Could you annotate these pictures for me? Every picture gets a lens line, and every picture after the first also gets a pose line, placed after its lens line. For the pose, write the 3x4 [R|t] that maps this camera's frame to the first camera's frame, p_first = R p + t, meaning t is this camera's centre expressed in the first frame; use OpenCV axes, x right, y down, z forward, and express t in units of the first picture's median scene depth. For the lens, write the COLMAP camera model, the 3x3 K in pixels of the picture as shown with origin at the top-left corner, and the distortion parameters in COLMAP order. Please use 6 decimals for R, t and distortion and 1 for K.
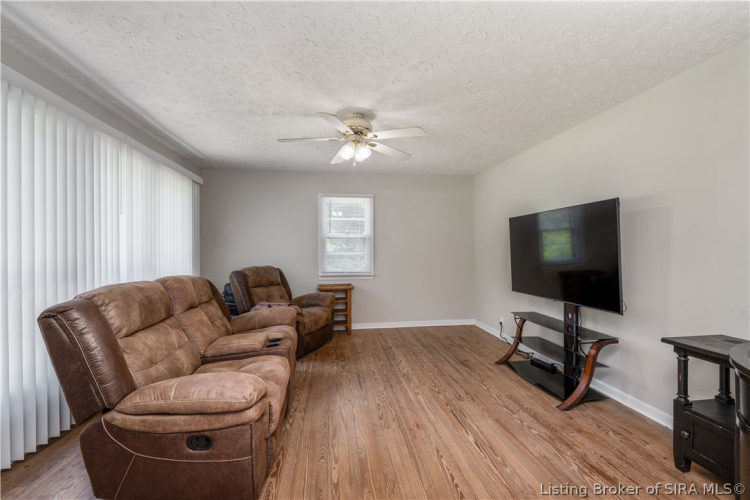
lens RADIAL K [[338.3, 0, 379.2], [0, 338.3, 250.5], [0, 0, 1]] dist [0.001346, 0.000656]
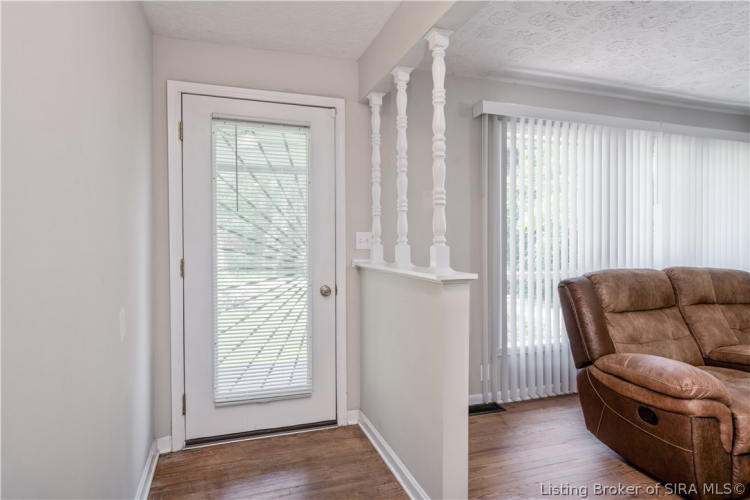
lens RADIAL K [[427.1, 0, 375.0], [0, 427.1, 250.0], [0, 0, 1]] dist [0.042510, 0.000283]
pose [[0.194957, 0.014686, -0.980702, 0.498355], [0.003432, 0.999872, 0.015655, 0.008753], [0.980806, -0.006418, 0.194881, -0.094714]]
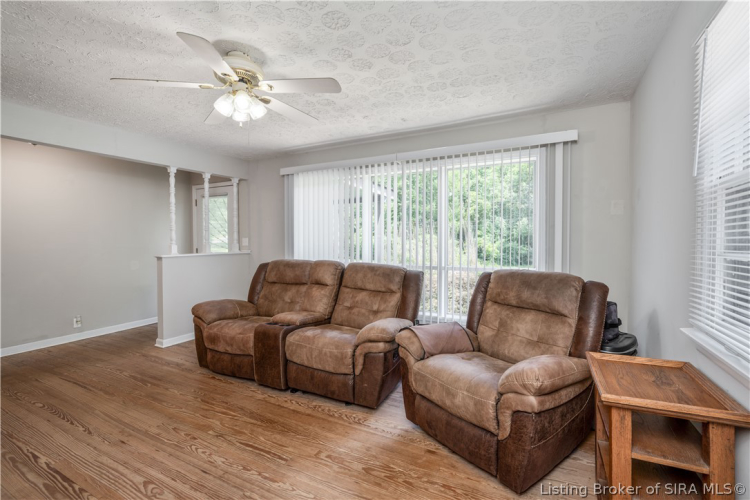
lens RADIAL K [[338.3, 0, 379.2], [0, 338.3, 250.5], [0, 0, 1]] dist [0.001346, 0.000656]
pose [[-0.587447, 0.028162, -0.808772, 0.526264], [0.005894, 0.999517, 0.030523, -0.009454], [0.809241, 0.013163, -0.587329, 2.558436]]
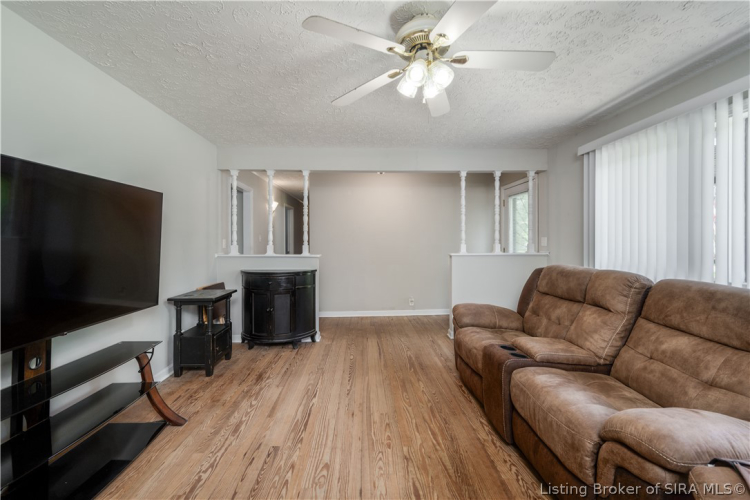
lens RADIAL K [[313.9, 0, 375.2], [0, 313.9, 241.2], [0, 0, 1]] dist [-0.002830, 0.000119]
pose [[-0.995131, 0.002857, 0.098522, -0.059794], [0.002595, 0.999993, -0.002791, -0.002667], [-0.098529, -0.002522, -0.995131, 2.406417]]
